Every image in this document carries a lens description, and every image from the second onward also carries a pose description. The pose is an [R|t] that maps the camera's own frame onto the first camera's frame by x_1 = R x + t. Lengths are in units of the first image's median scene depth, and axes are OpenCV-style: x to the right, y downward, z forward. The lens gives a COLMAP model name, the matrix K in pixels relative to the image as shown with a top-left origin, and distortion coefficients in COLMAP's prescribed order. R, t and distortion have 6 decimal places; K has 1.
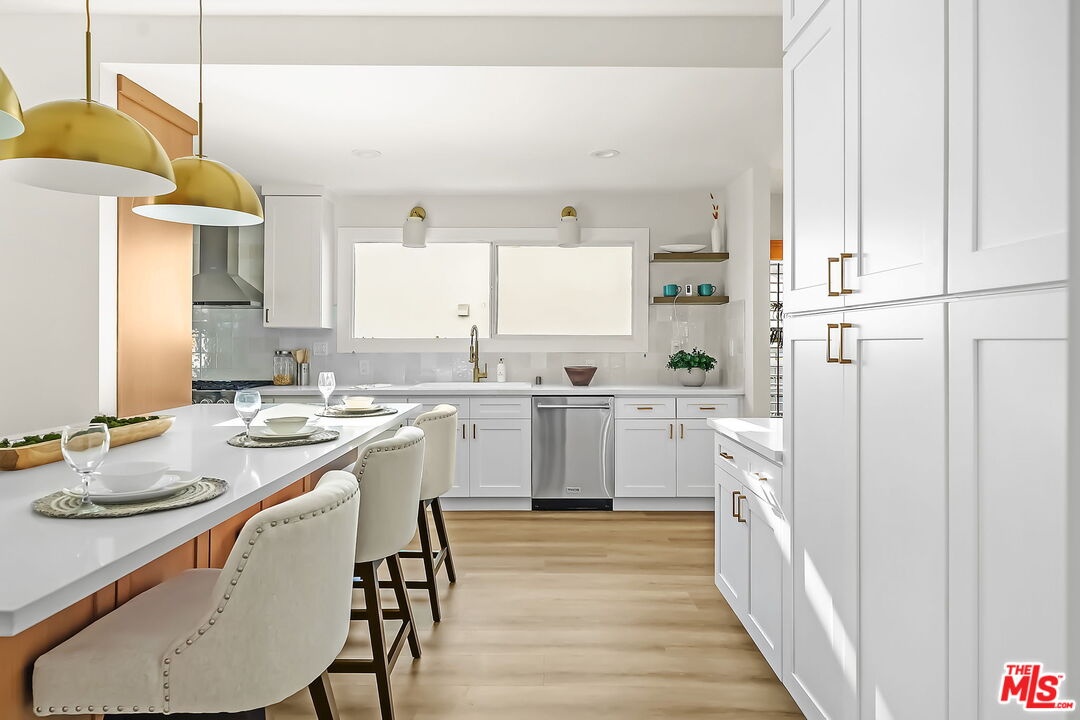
lens RADIAL K [[639.0, 0, 553.6], [0, 639.0, 339.7], [0, 0, 1]] dist [-0.000815, -0.000352]
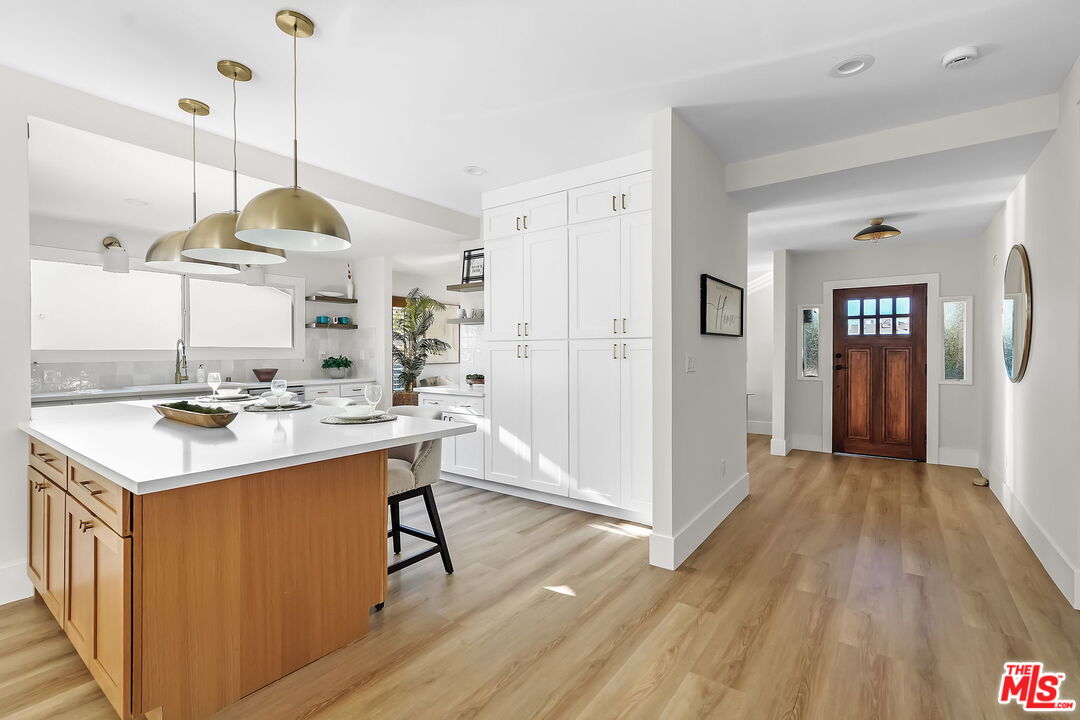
lens RADIAL K [[478.0, 0, 522.6], [0, 478.0, 350.6], [0, 0, 1]] dist [0.000137, -0.000254]
pose [[0.613640, -0.002368, 0.789582, -0.484473], [0.000418, 0.999996, 0.002675, -0.002290], [-0.789585, -0.001312, 0.613639, -0.144622]]
